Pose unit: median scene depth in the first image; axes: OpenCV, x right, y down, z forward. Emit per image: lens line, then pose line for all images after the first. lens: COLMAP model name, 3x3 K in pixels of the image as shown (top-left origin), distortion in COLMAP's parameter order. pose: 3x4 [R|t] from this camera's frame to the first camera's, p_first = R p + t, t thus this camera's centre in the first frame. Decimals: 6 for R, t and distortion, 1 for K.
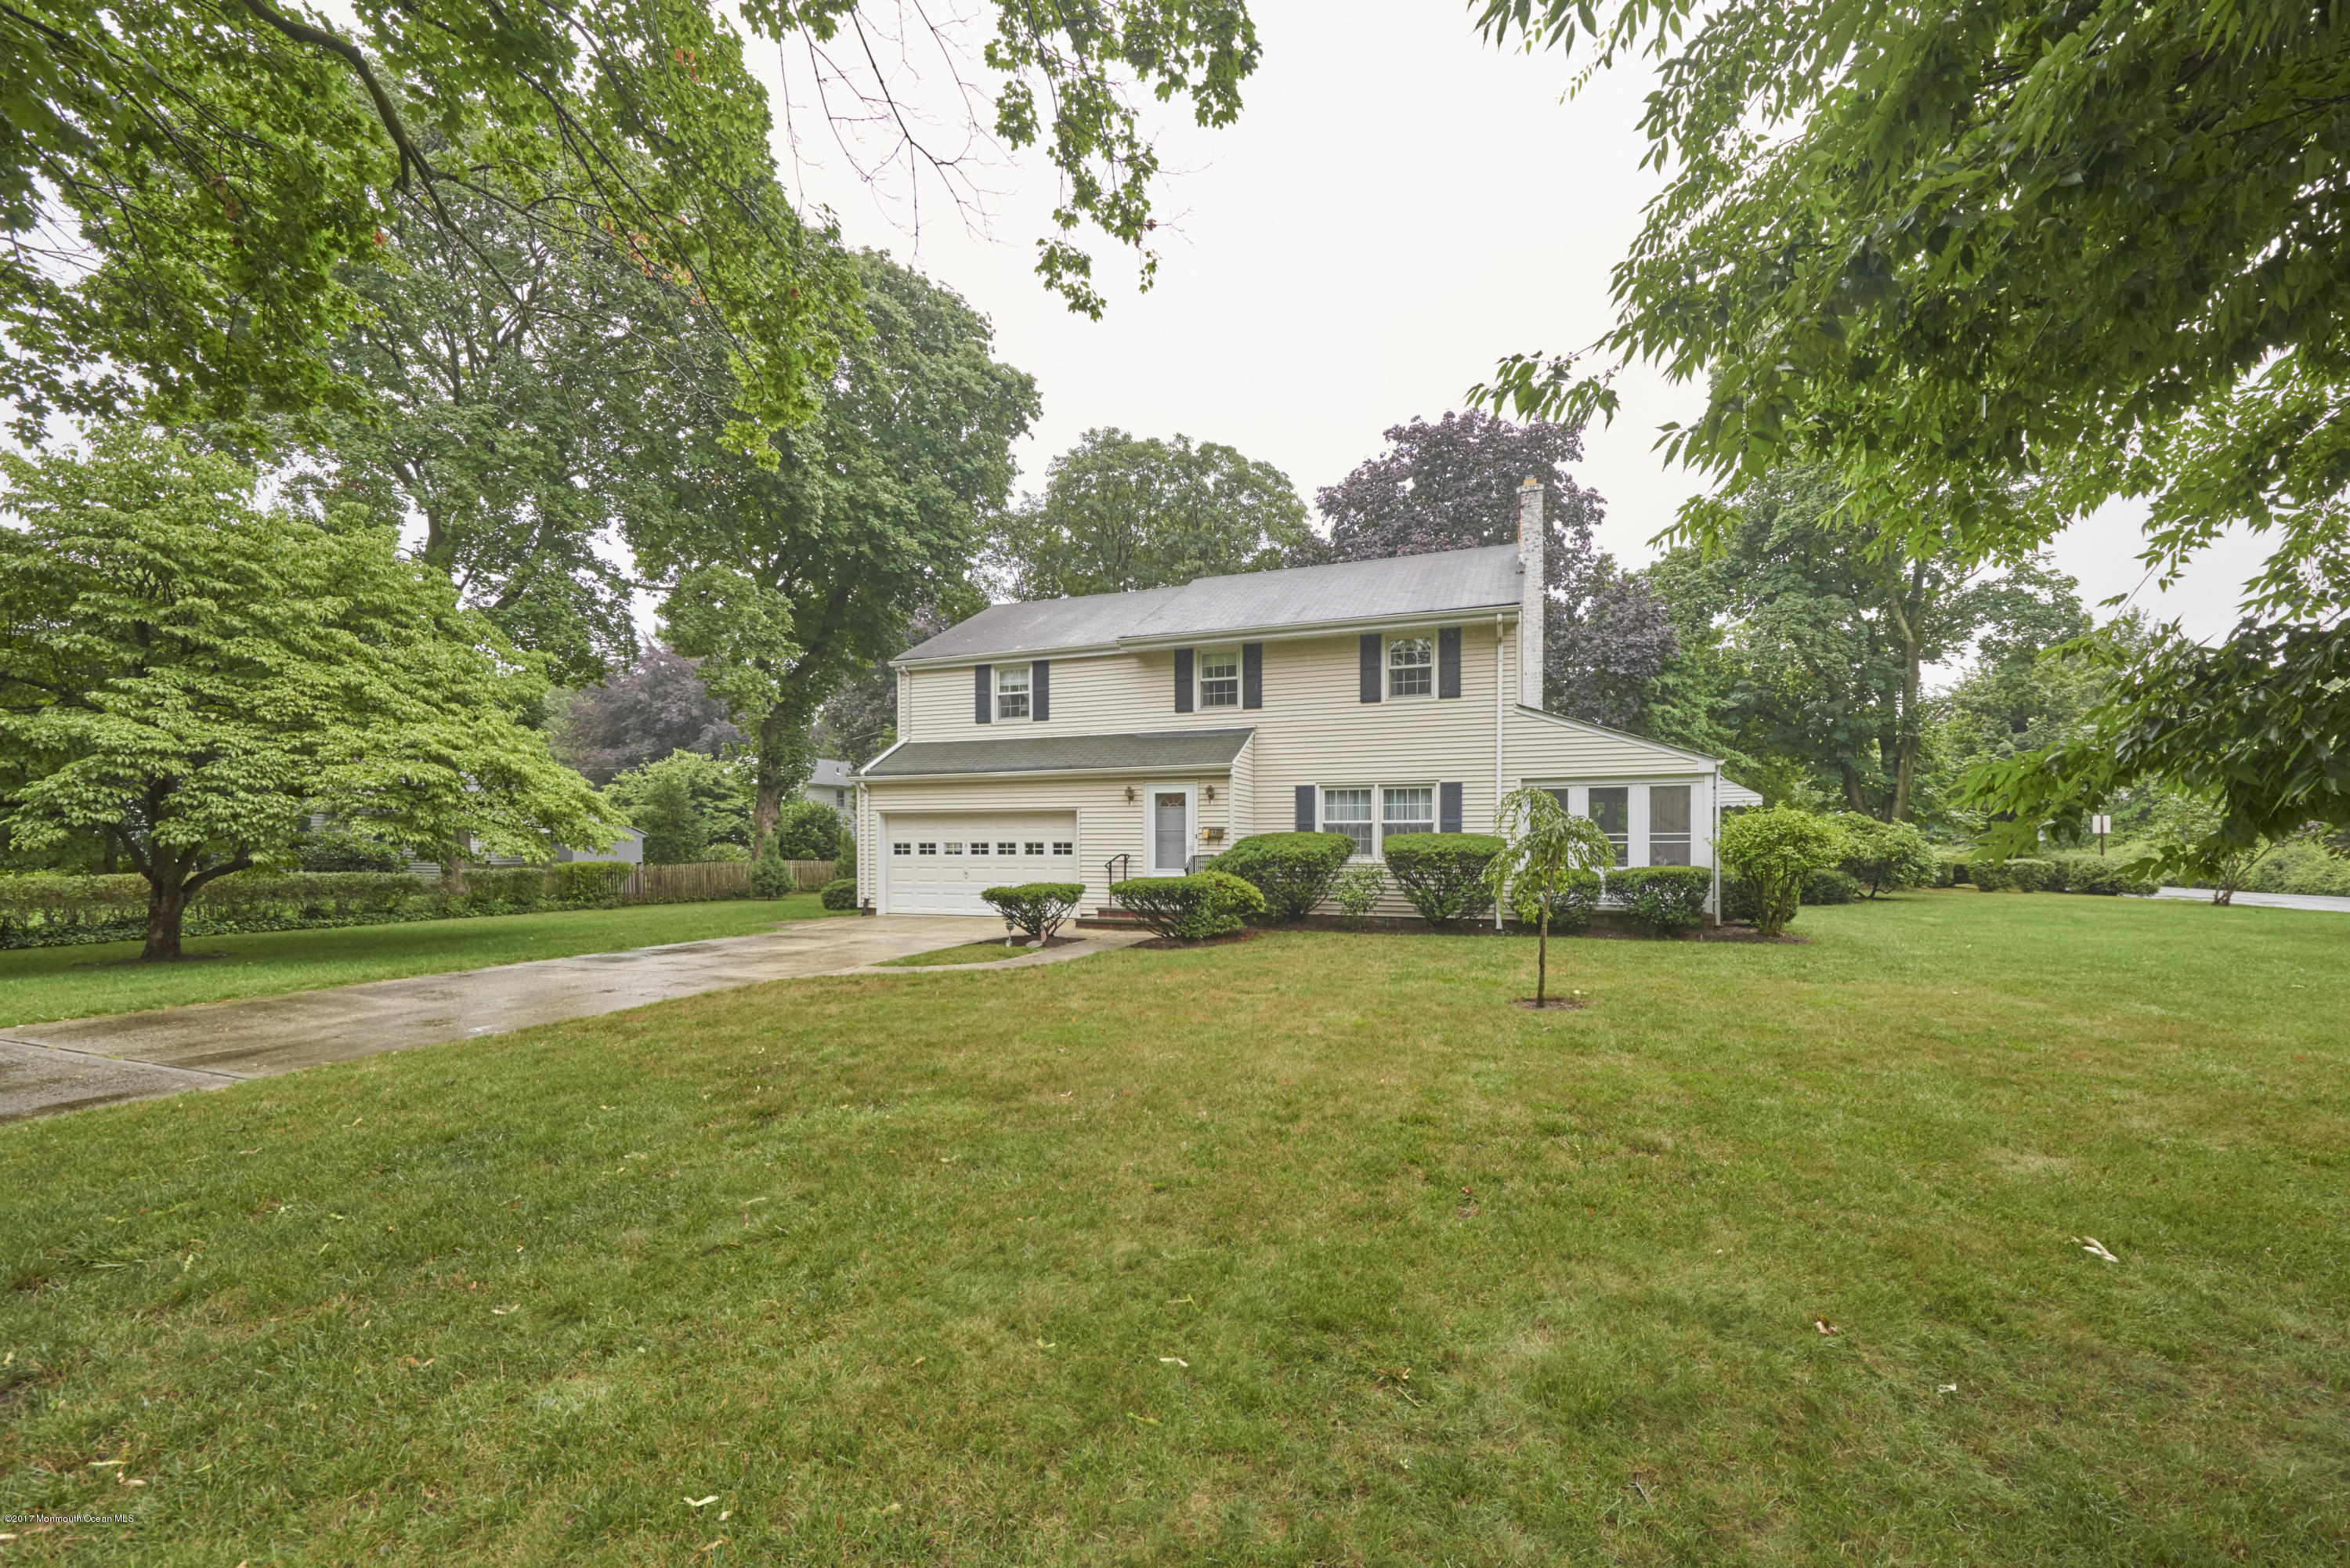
lens RADIAL K [[941.2, 0, 1179.1], [0, 941.2, 860.8], [0, 0, 1]] dist [-0.002125, -0.000036]
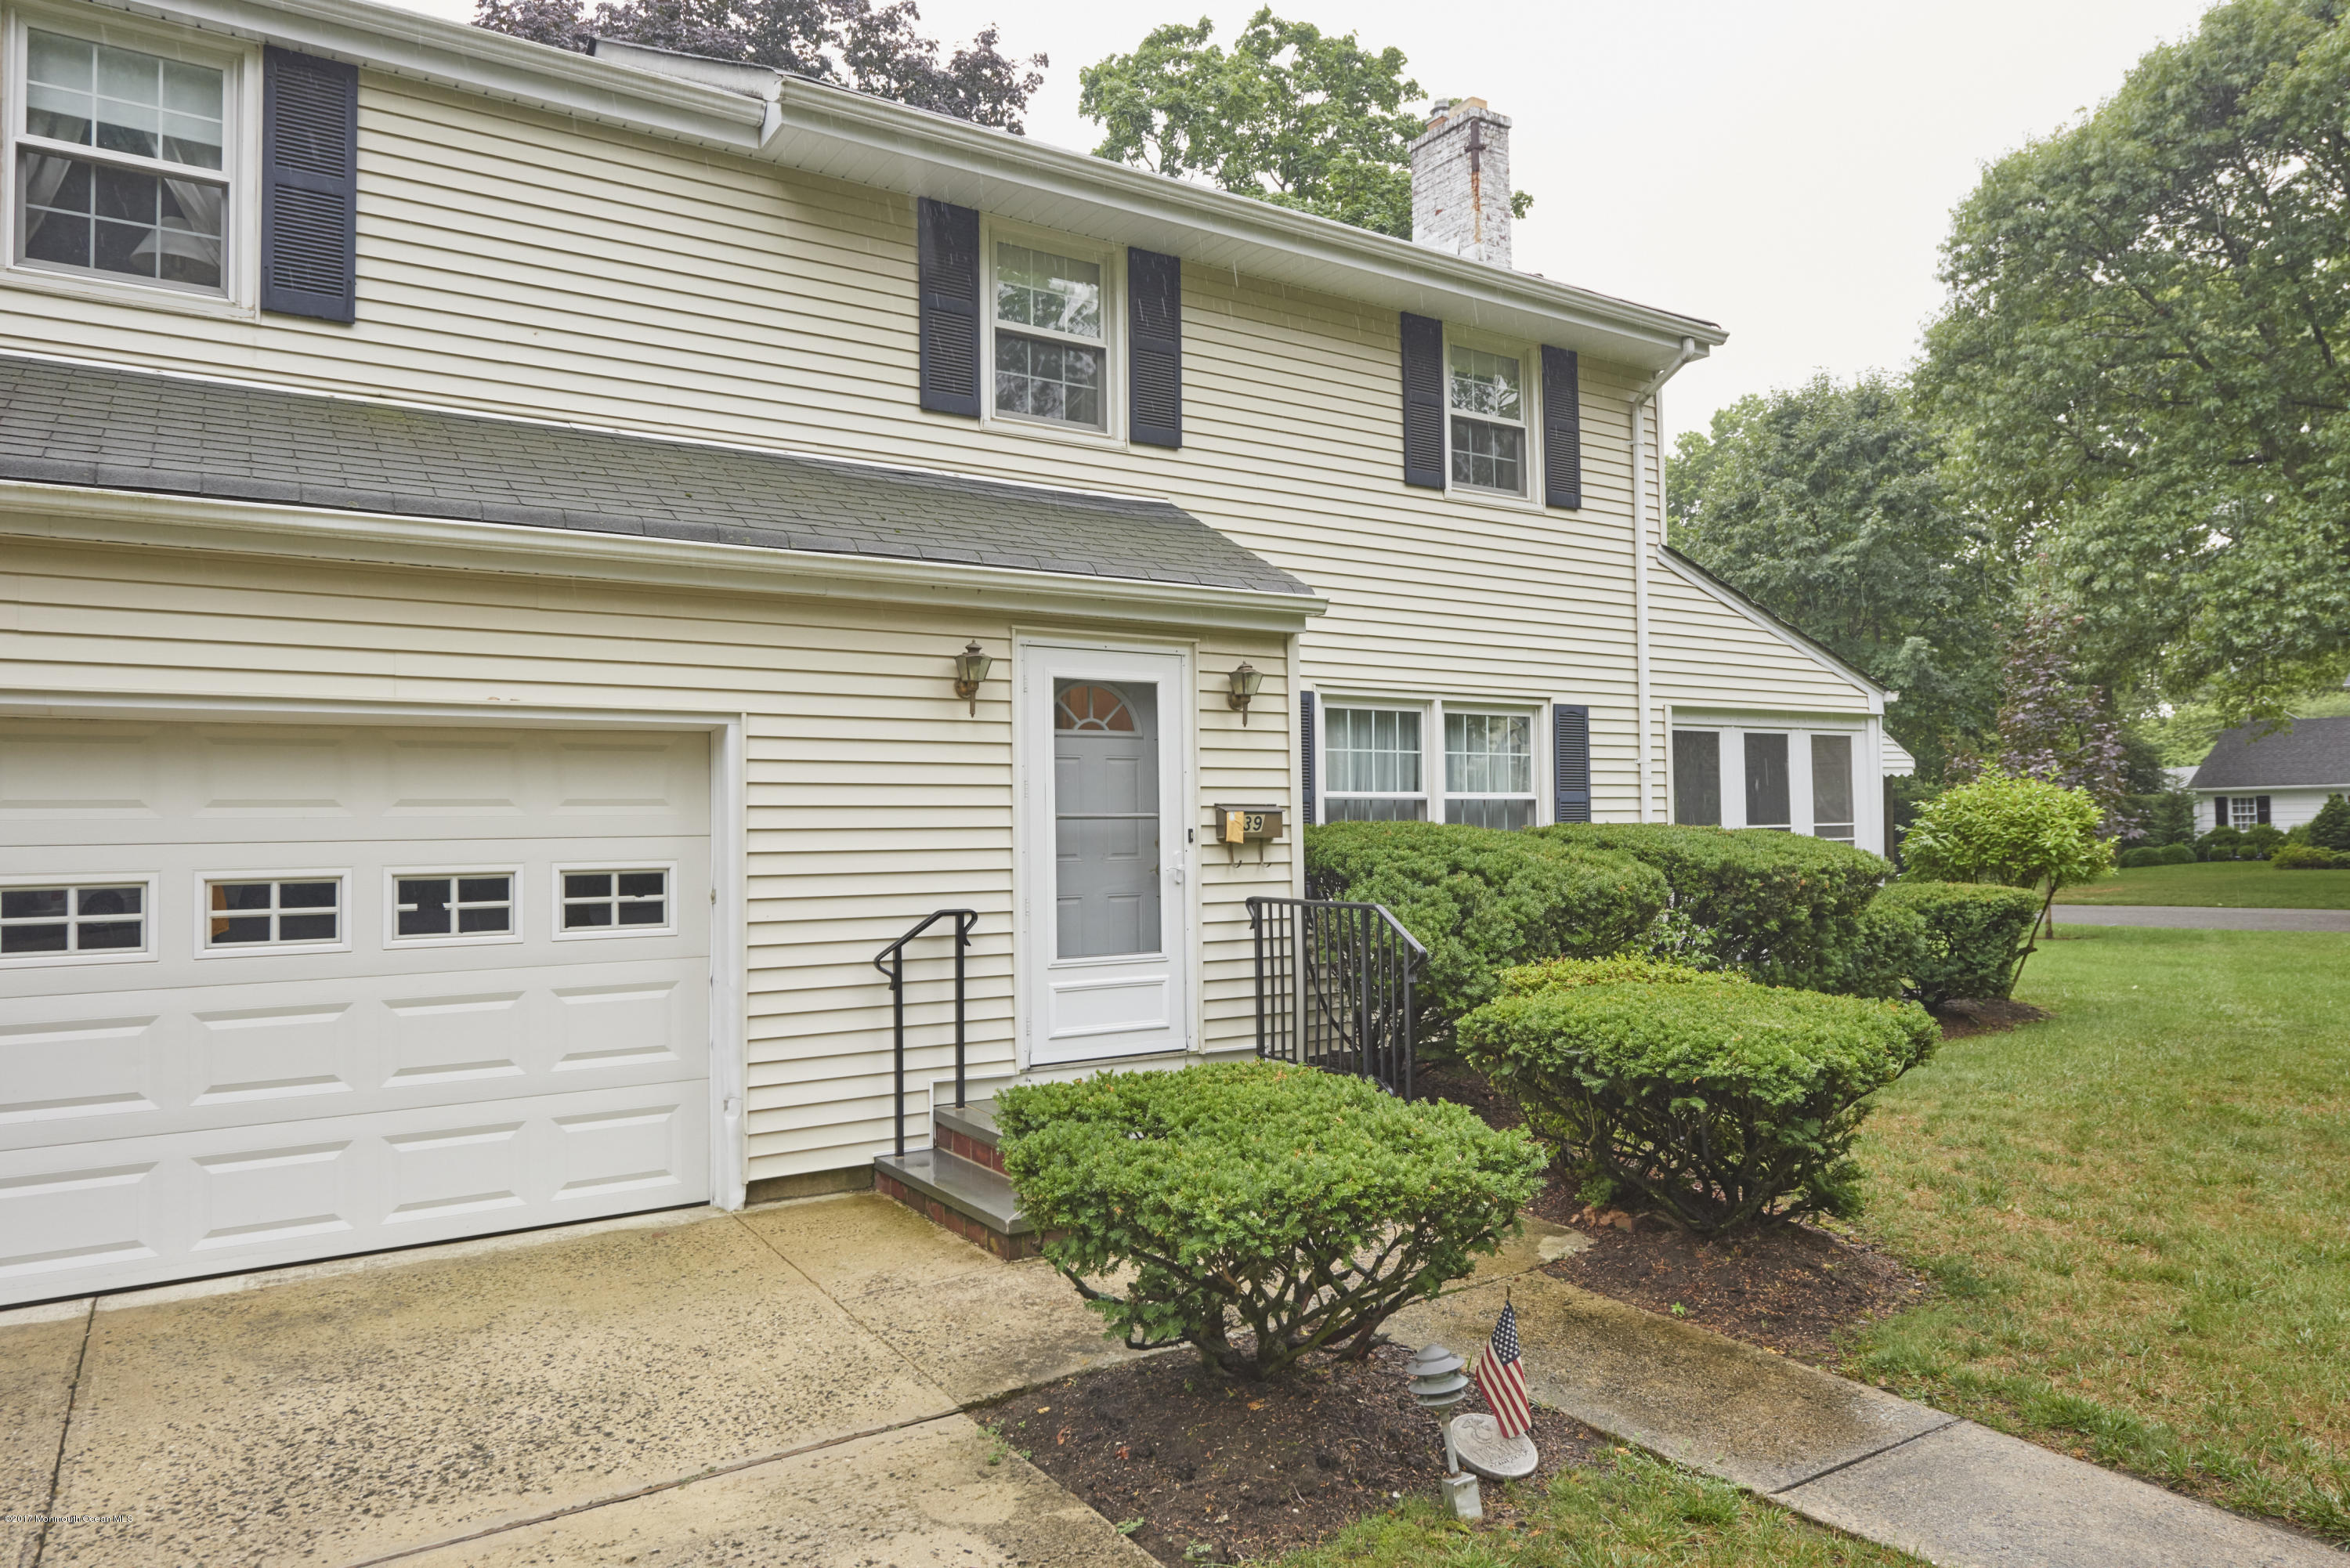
lens RADIAL K [[1488.3, 0, 1191.0], [0, 1488.3, 778.9], [0, 0, 1]] dist [-0.000503, -0.001879]
pose [[0.590600, 0.024269, 0.806599, -0.336265], [0.031747, 0.998075, -0.053276, -0.018553], [-0.806339, 0.057072, 0.588693, 0.703483]]
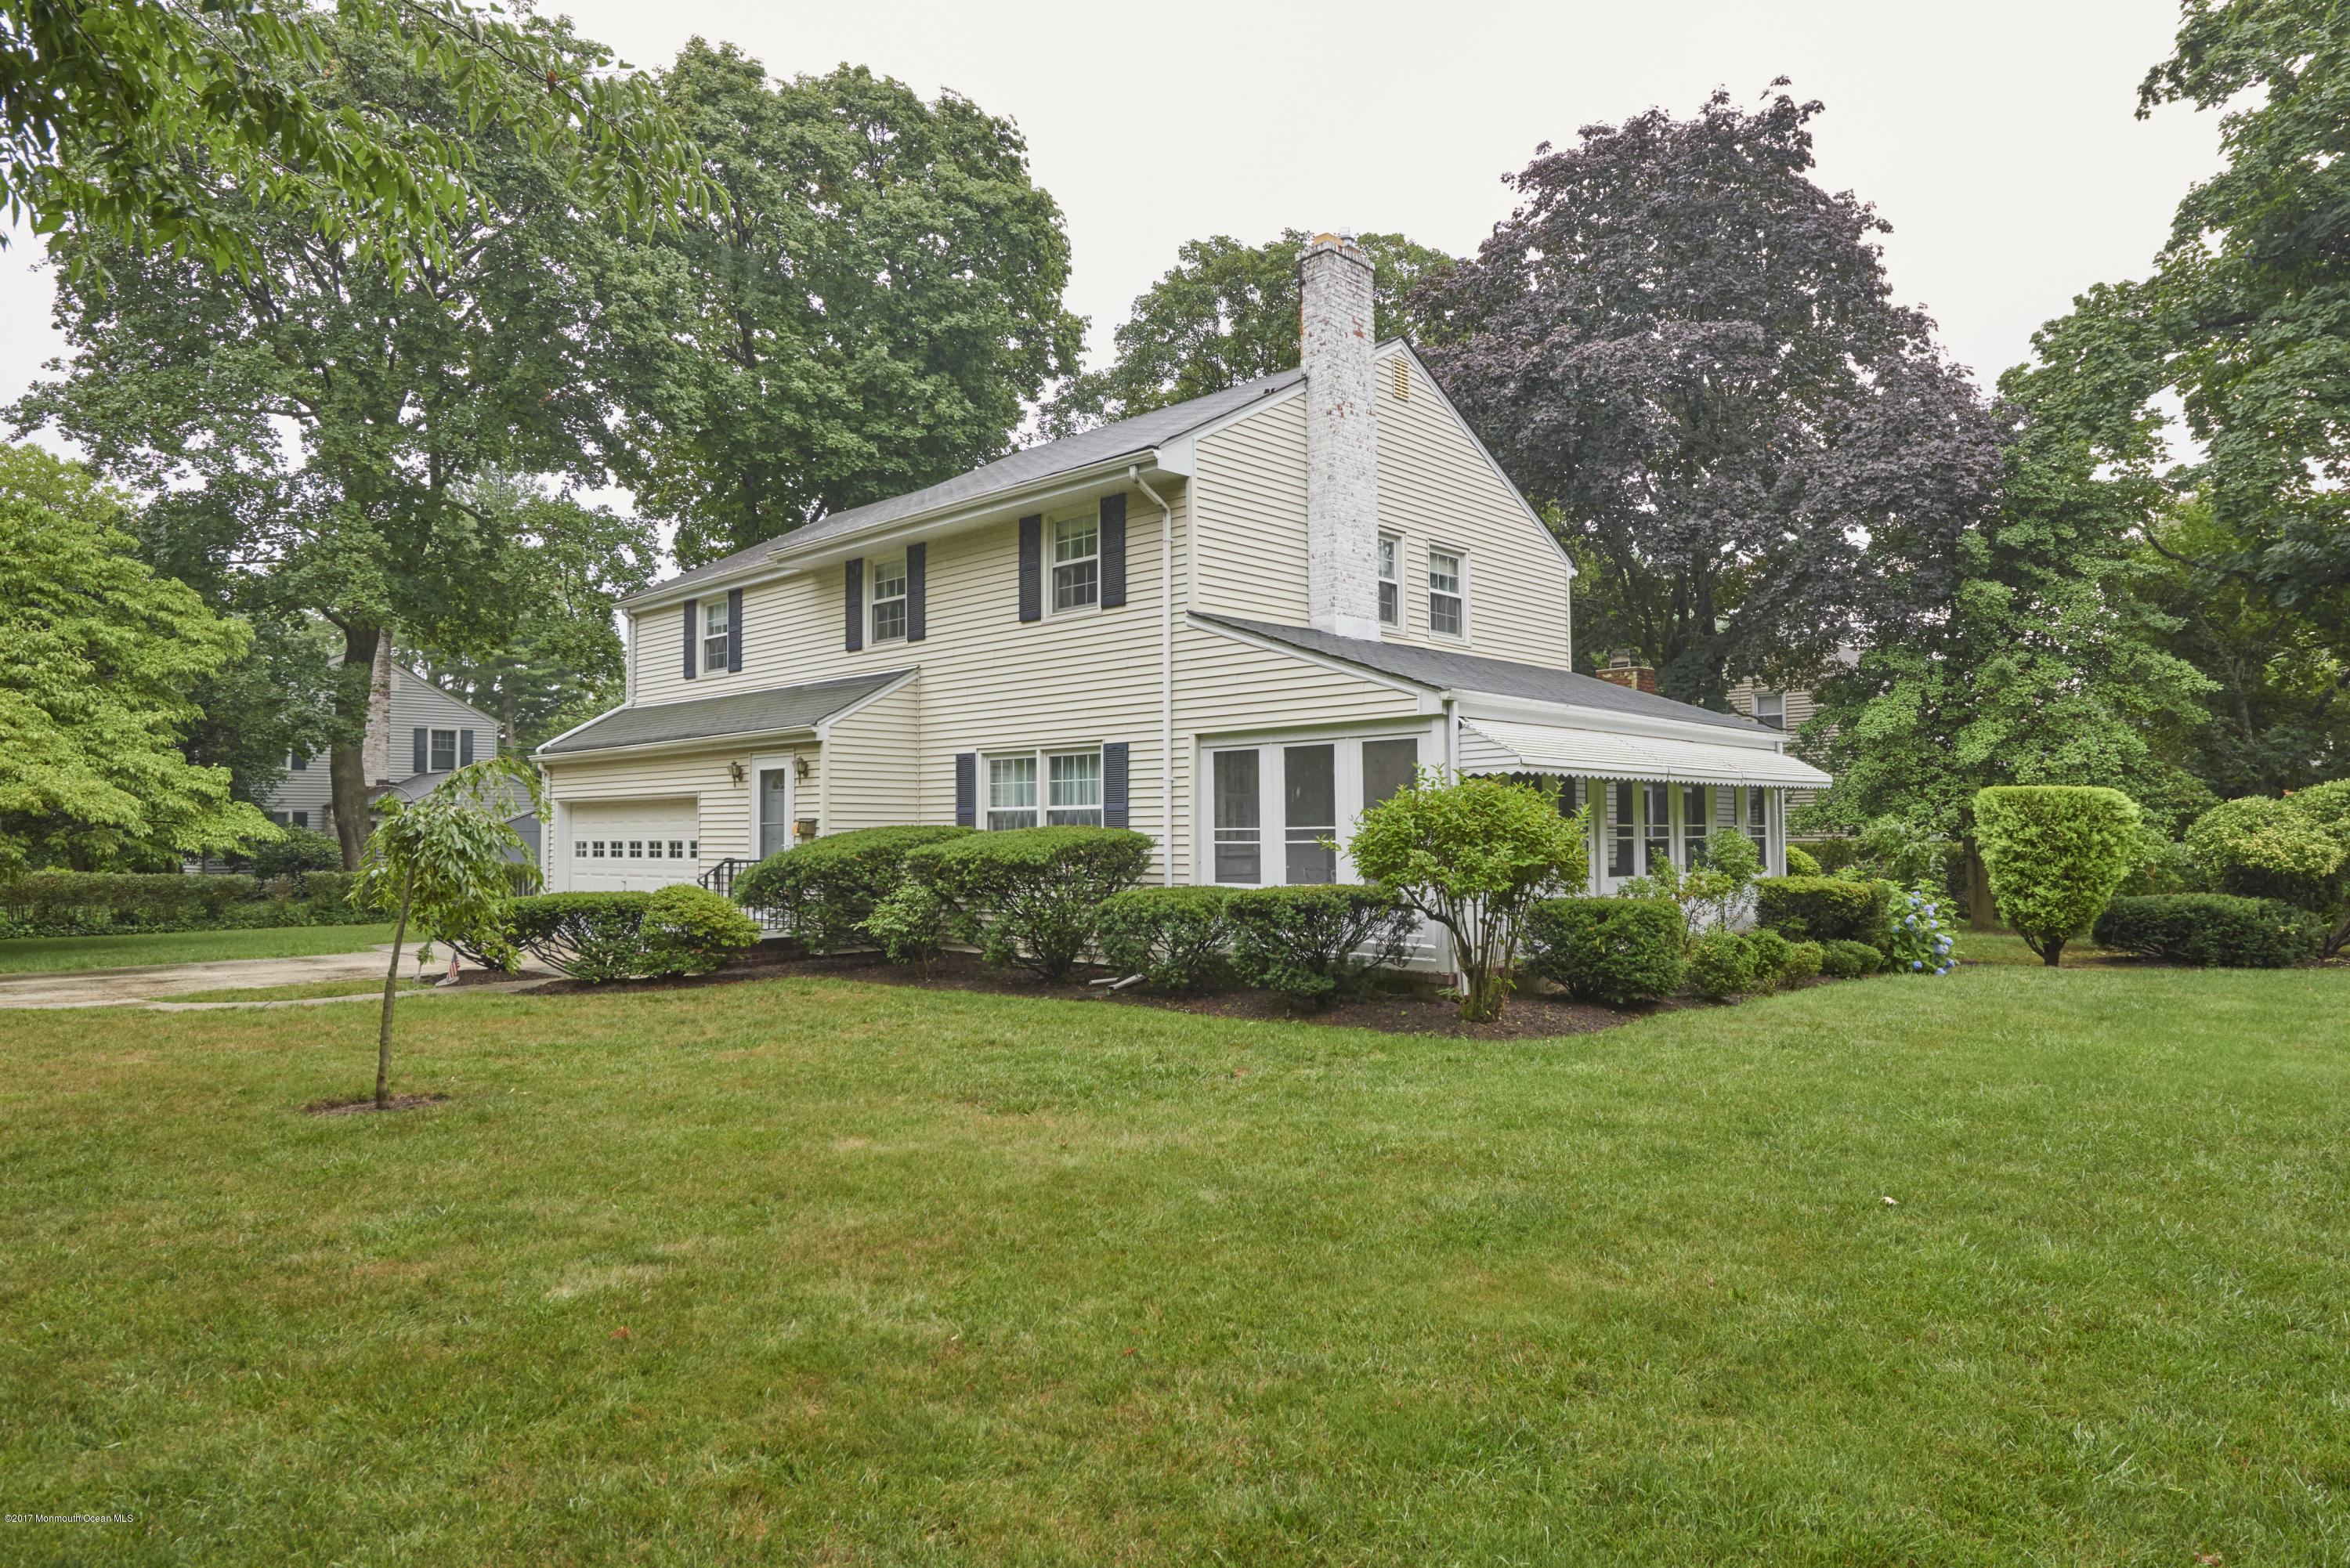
lens RADIAL K [[1375.2, 0, 1178.5], [0, 1375.2, 783.9], [0, 0, 1]] dist [-0.004075, -0.000640]
pose [[0.923461, -0.016443, -0.383340, 0.634431], [-0.005316, 0.998437, -0.055633, -0.006891], [0.383656, 0.053412, 0.921930, 0.179073]]
